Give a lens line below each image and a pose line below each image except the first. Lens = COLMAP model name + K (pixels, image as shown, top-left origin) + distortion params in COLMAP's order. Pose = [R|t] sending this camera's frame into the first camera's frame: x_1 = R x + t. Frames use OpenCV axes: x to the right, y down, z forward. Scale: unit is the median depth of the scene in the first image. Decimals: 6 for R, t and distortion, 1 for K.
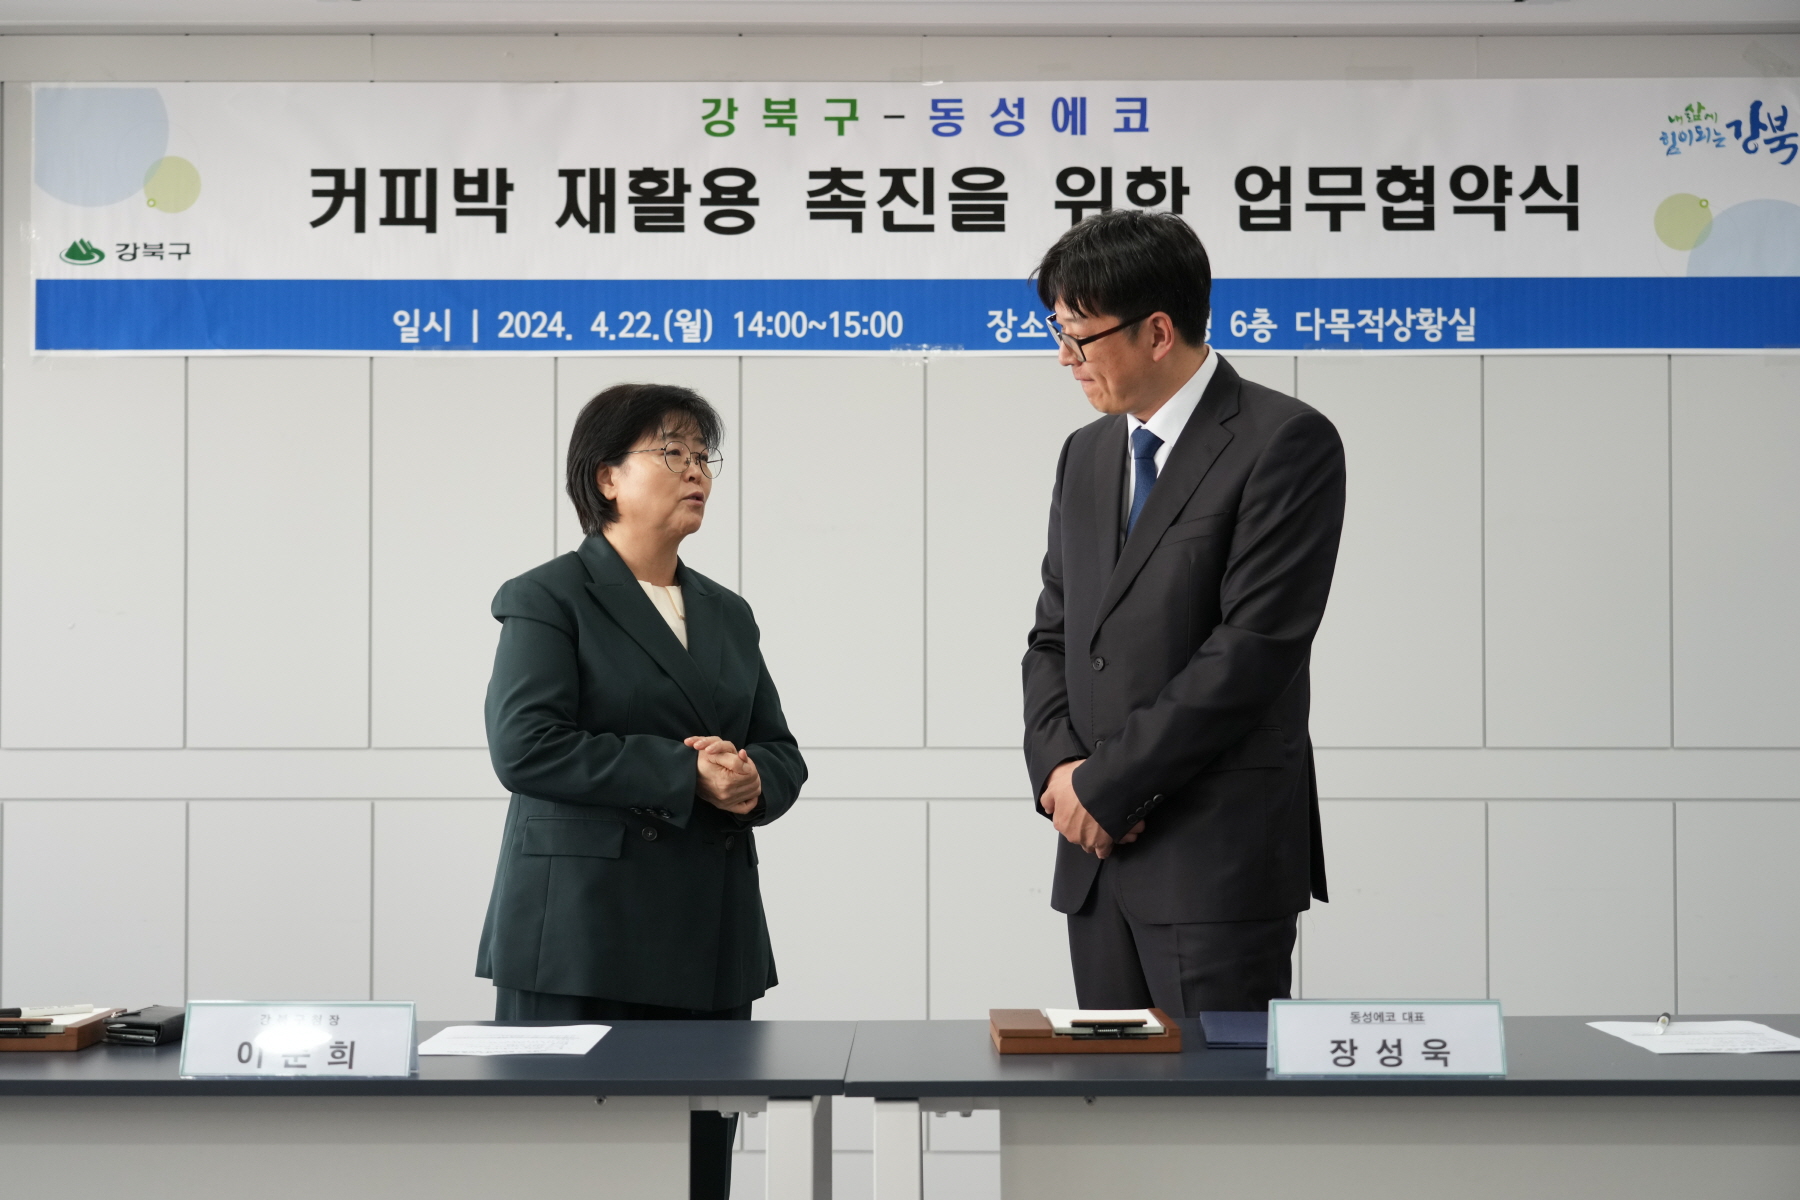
lens RADIAL K [[2803.9, 0, 903.0], [0, 2803.9, 617.9], [0, 0, 1]] dist [0.031291, 0.000000]
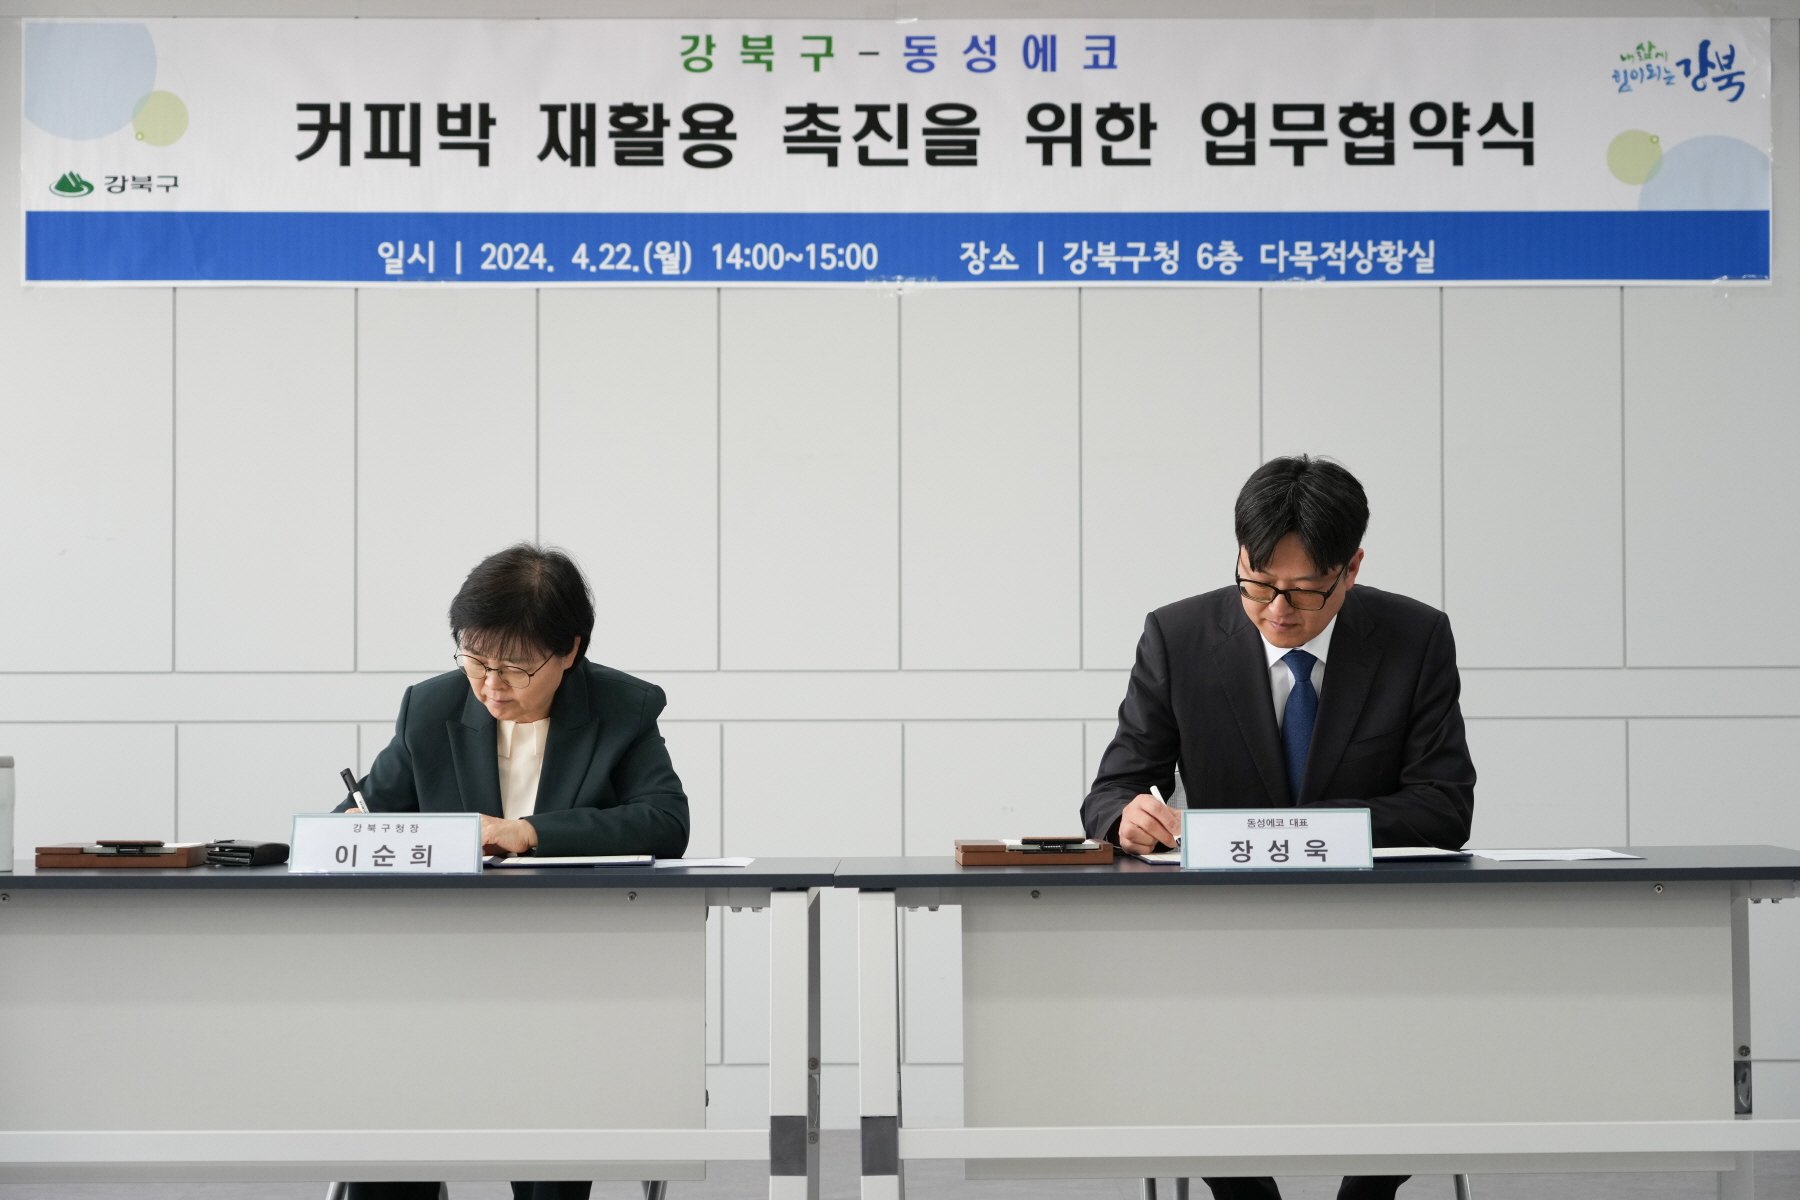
lens RADIAL K [[3394.6, 0, 945.0], [0, 3394.6, 608.5], [0, 0, 1]] dist [0.028905, 0.000000]
pose [[0.999780, -0.001594, 0.020920, -0.001623], [0.001609, 0.999998, -0.000737, 0.024799], [-0.020919, 0.000770, 0.999781, -0.239069]]
